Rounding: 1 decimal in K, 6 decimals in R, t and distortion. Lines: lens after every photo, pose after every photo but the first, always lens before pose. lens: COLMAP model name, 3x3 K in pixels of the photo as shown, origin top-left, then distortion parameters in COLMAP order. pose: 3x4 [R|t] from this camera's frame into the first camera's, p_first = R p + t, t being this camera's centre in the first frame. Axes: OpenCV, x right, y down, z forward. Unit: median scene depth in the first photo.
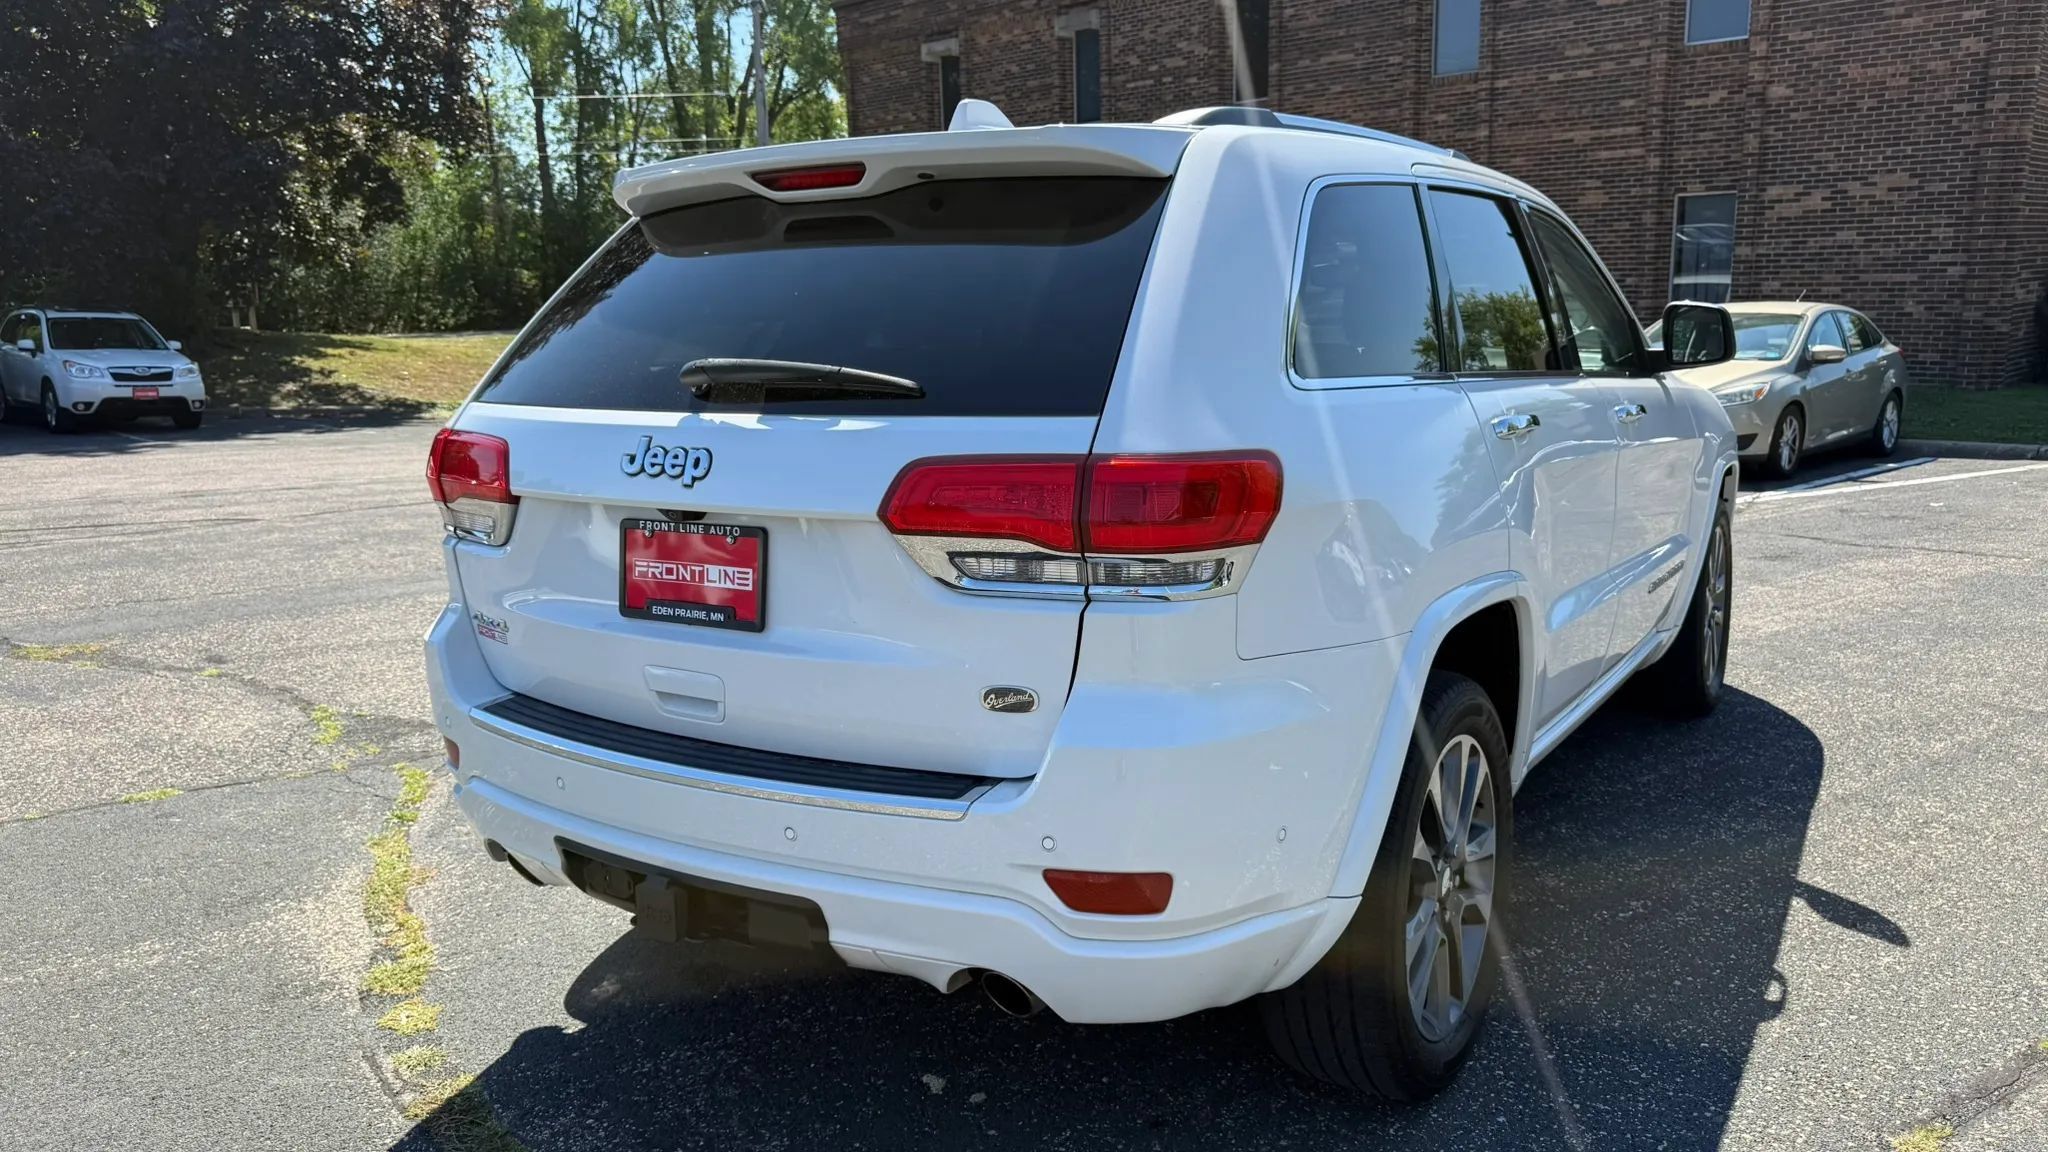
lens RADIAL K [[1471.4, 0, 1016.1], [0, 1471.4, 563.2], [0, 0, 1]] dist [0.047583, -0.055965]
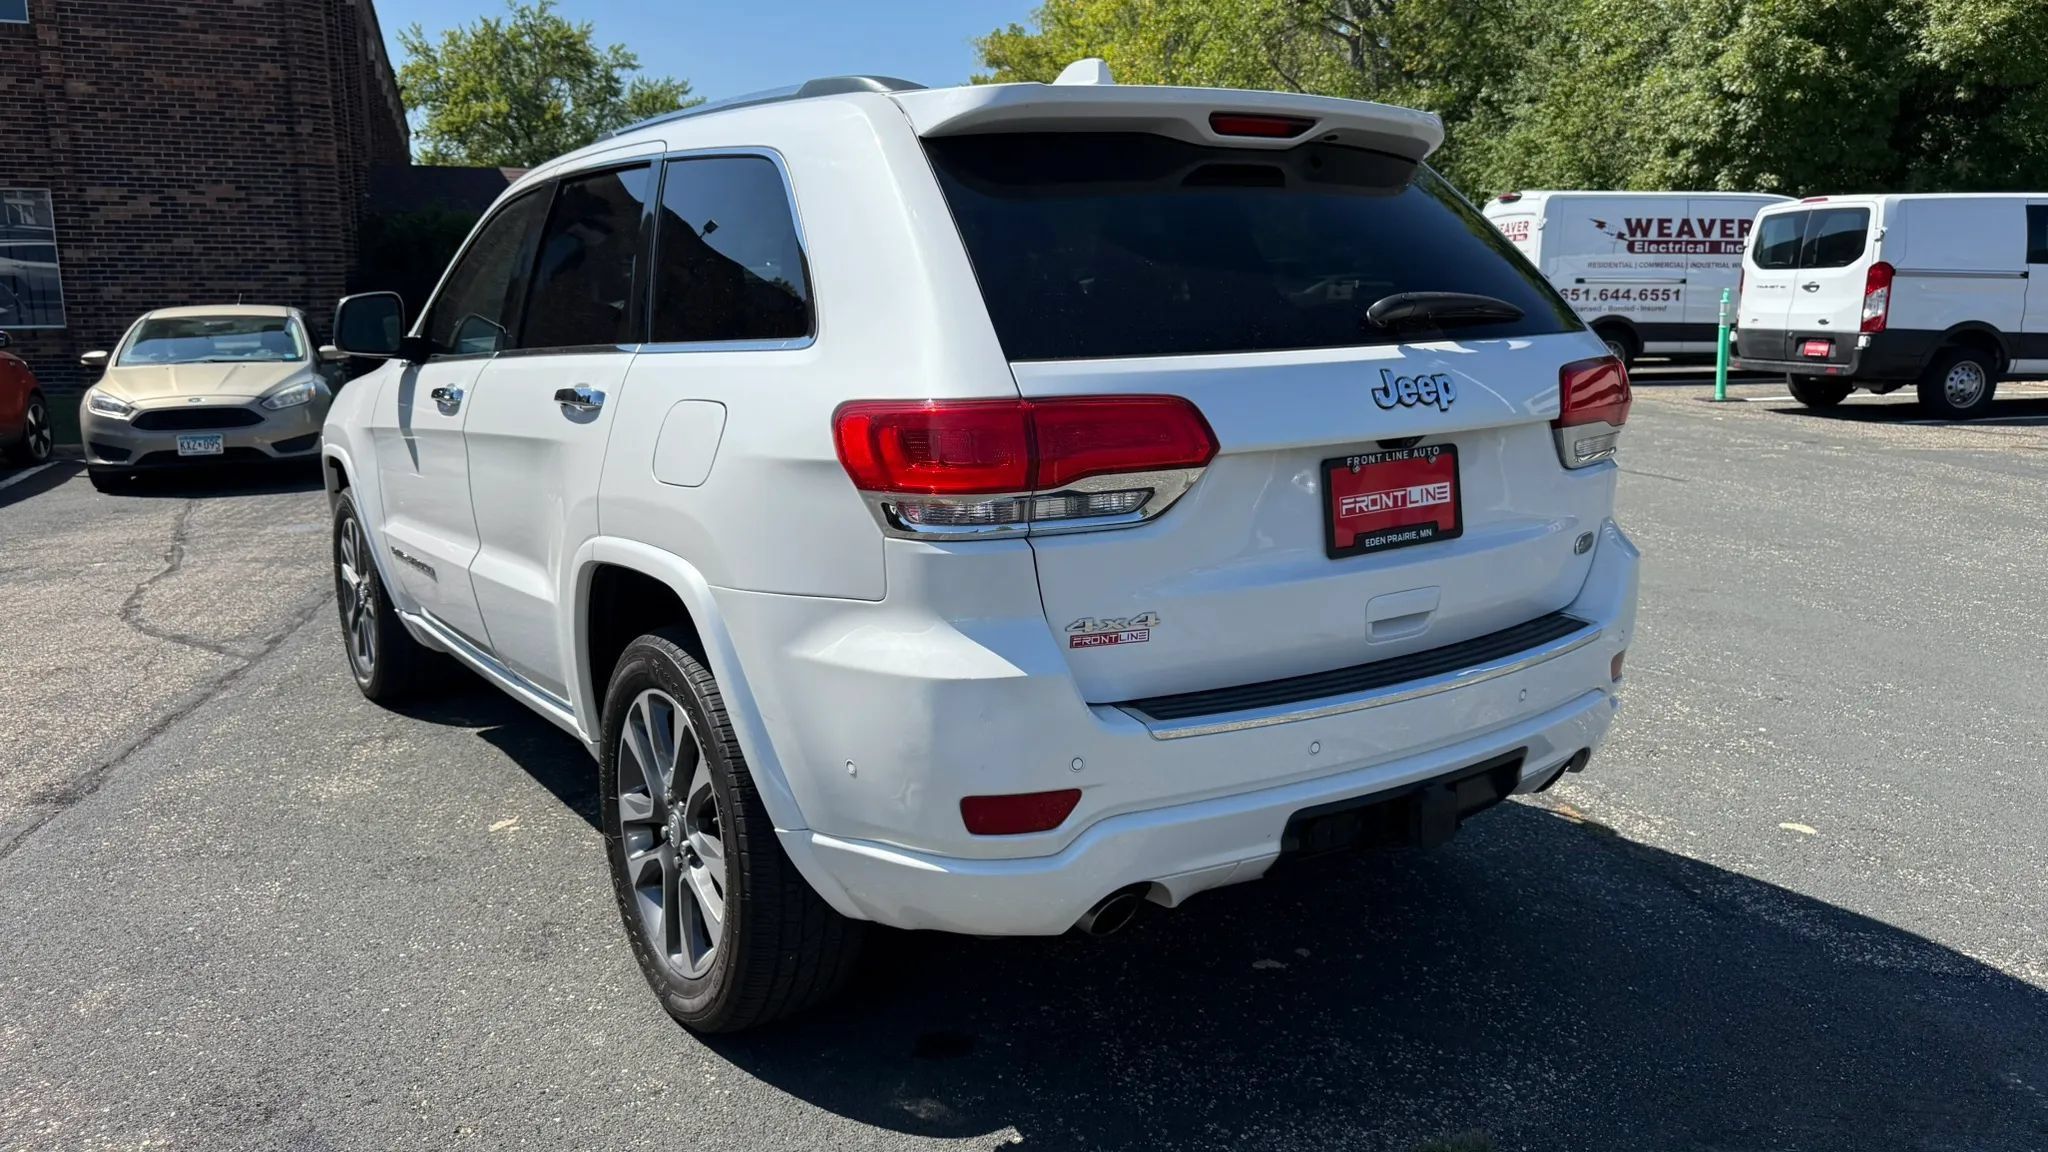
lens RADIAL K [[1471.4, 0, 1010.5], [0, 1471.4, 565.2], [0, 0, 1]] dist [0.047583, -0.055965]
pose [[0.386651, -0.155196, 0.909074, -0.178080], [0.164518, 0.981534, 0.097593, -0.013075], [-0.907433, 0.111824, 0.405044, 0.114842]]
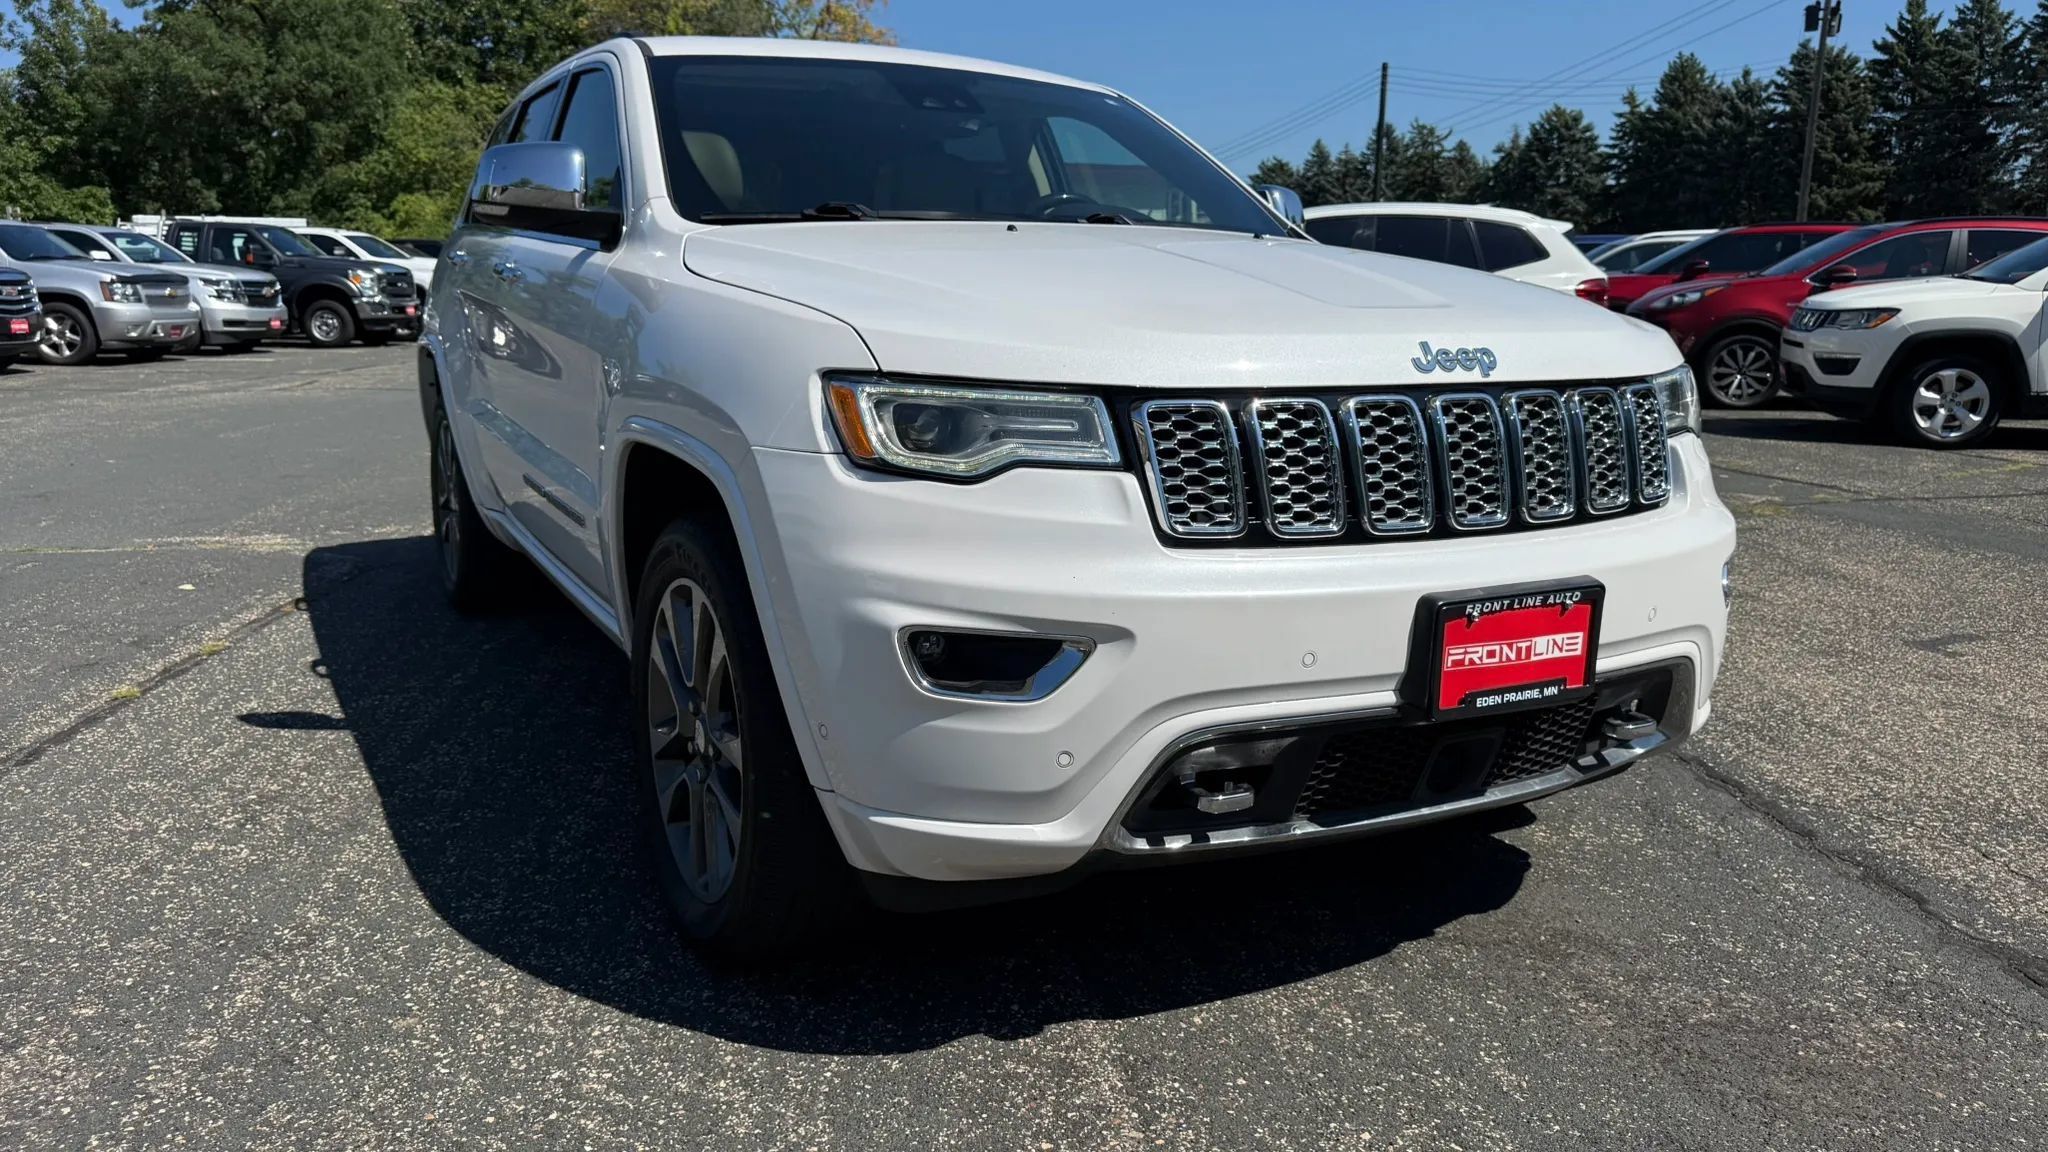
lens RADIAL K [[1471.4, 0, 1007.4], [0, 1471.4, 586.7], [0, 0, 1]] dist [0.047583, -0.055965]
pose [[-0.488150, 0.192039, -0.851370, 0.250888], [-0.147882, 0.943186, 0.297540, -0.054890], [0.860140, 0.271147, -0.432017, 0.391690]]
